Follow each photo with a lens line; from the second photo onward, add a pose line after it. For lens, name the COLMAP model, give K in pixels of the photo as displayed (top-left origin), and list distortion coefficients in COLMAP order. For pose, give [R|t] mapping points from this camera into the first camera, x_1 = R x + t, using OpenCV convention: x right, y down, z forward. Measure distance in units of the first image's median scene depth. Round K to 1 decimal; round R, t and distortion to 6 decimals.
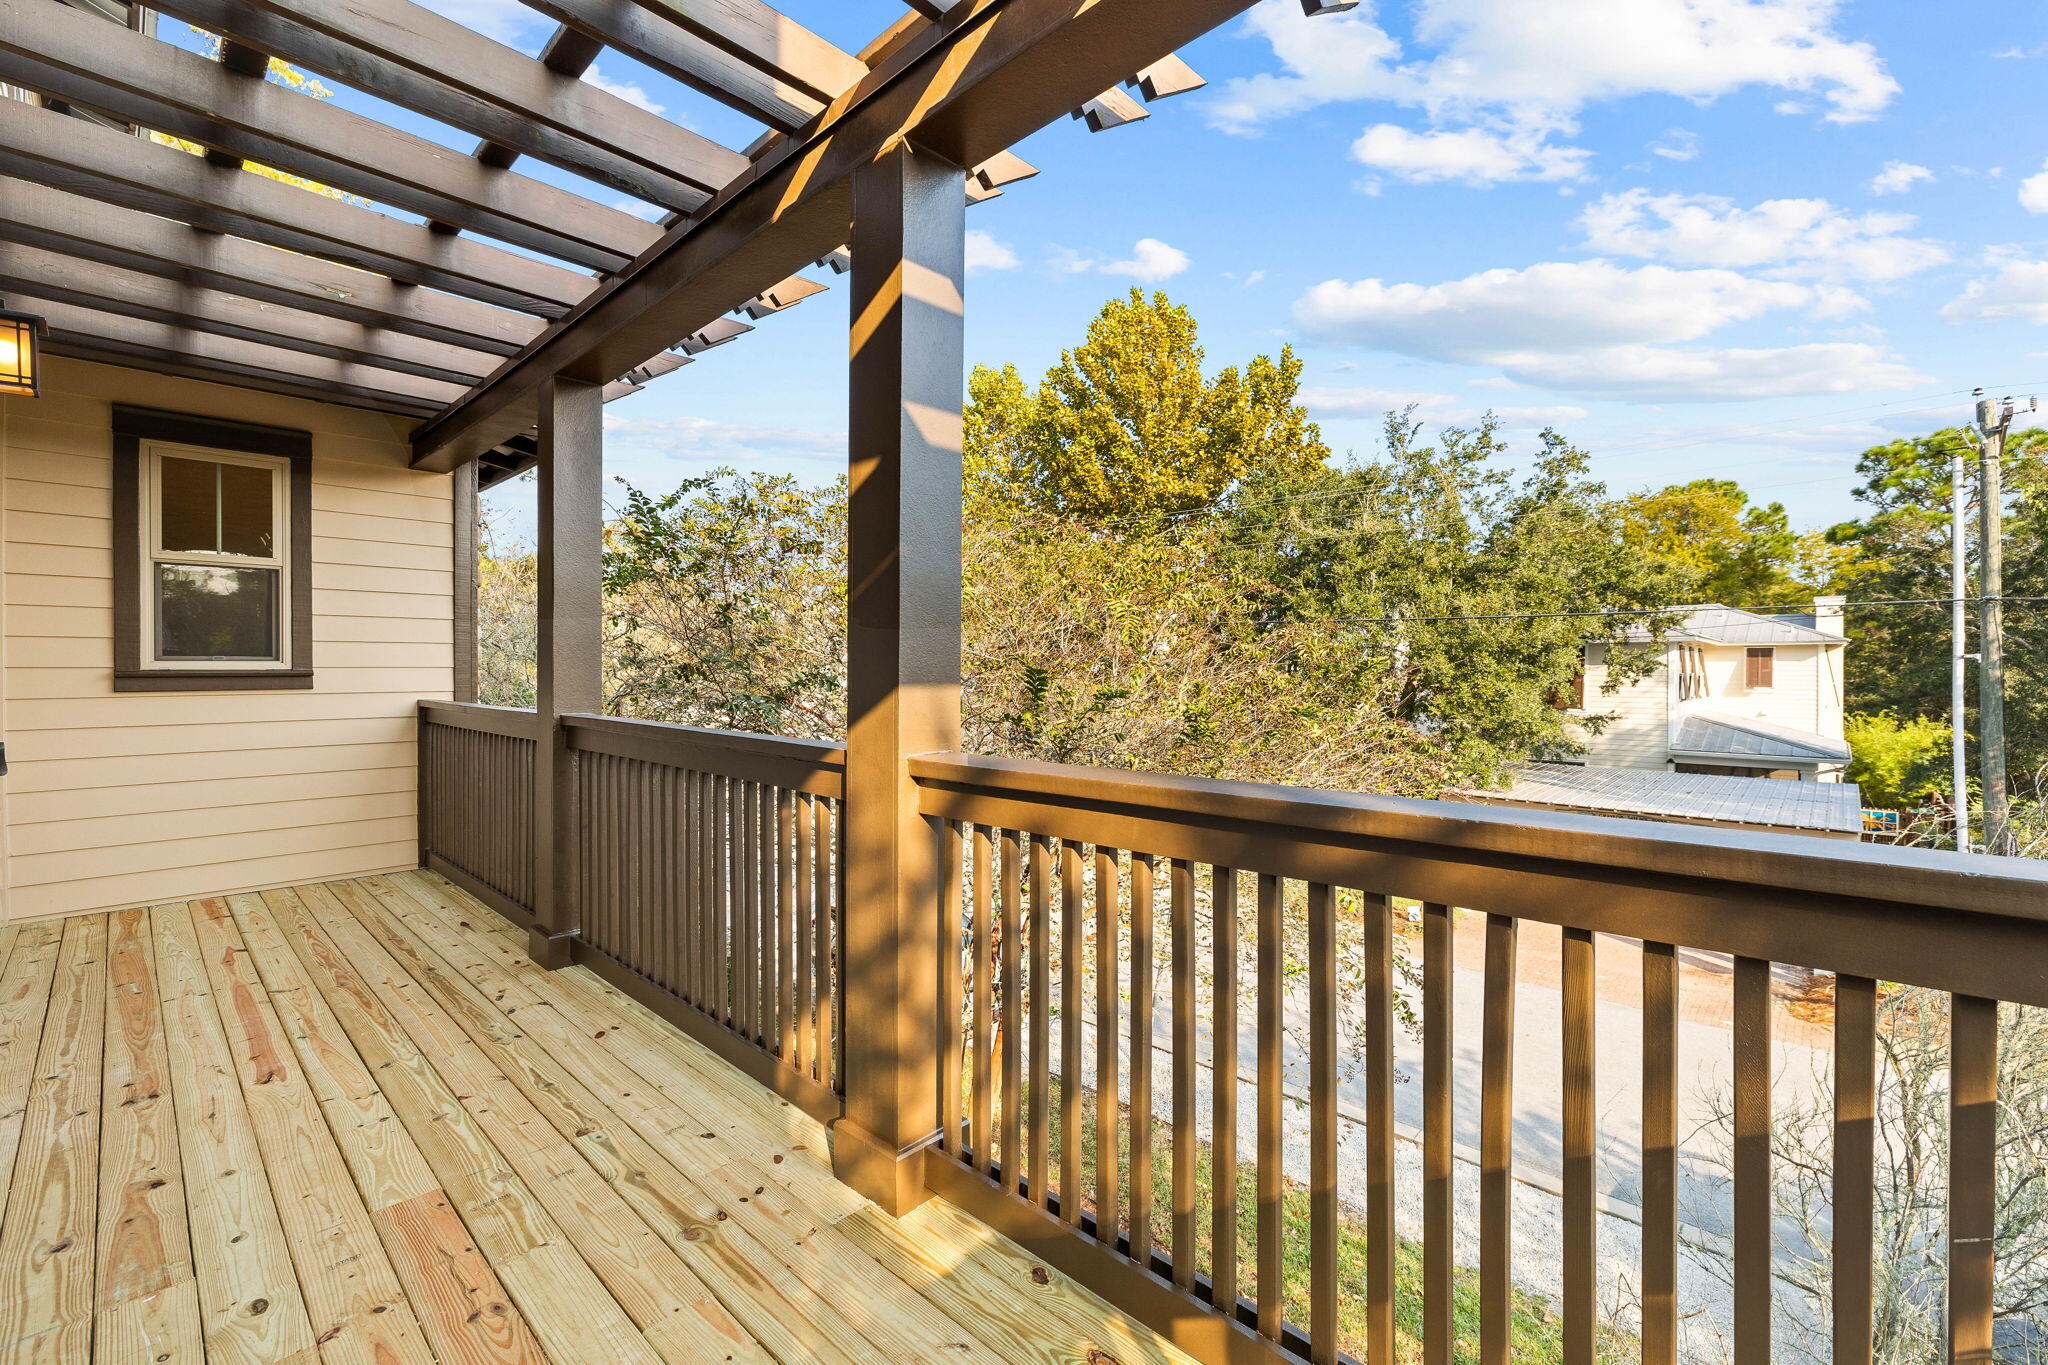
lens RADIAL K [[861.0, 0, 1023.2], [0, 861.0, 673.2], [0, 0, 1]] dist [-0.000800, 0.000021]
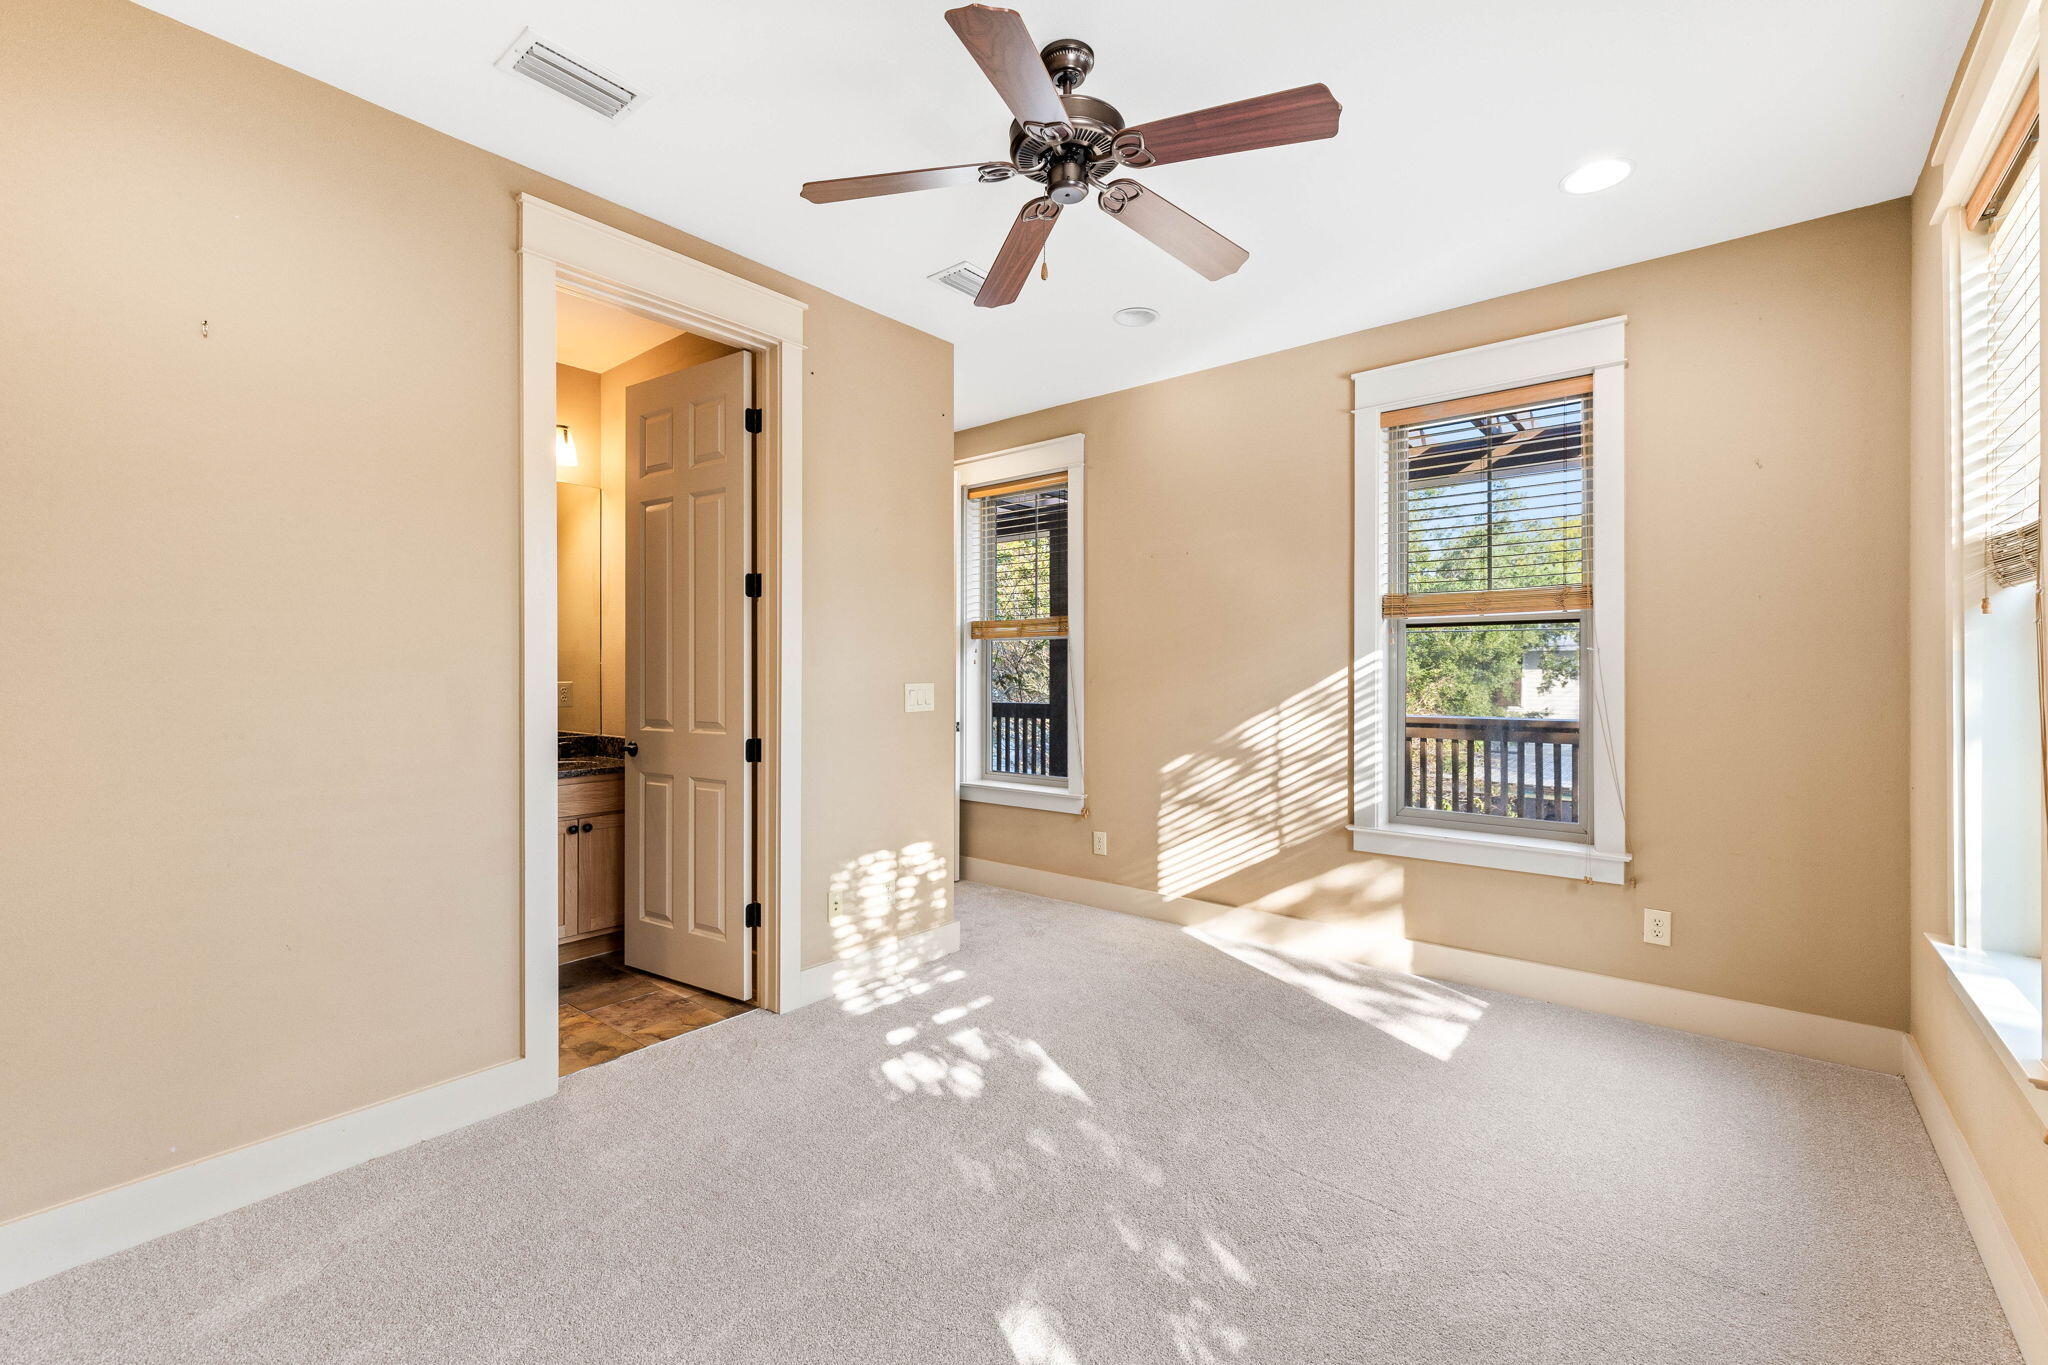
lens RADIAL K [[861.0, 0, 1022.1], [0, 861.0, 678.9], [0, 0, 1]] dist [-0.000800, 0.000021]
pose [[0.997950, -0.000222, 0.064002, -0.134094], [-0.000098, 0.999988, 0.004989, -0.002730], [-0.064002, -0.004985, 0.997937, -0.167956]]
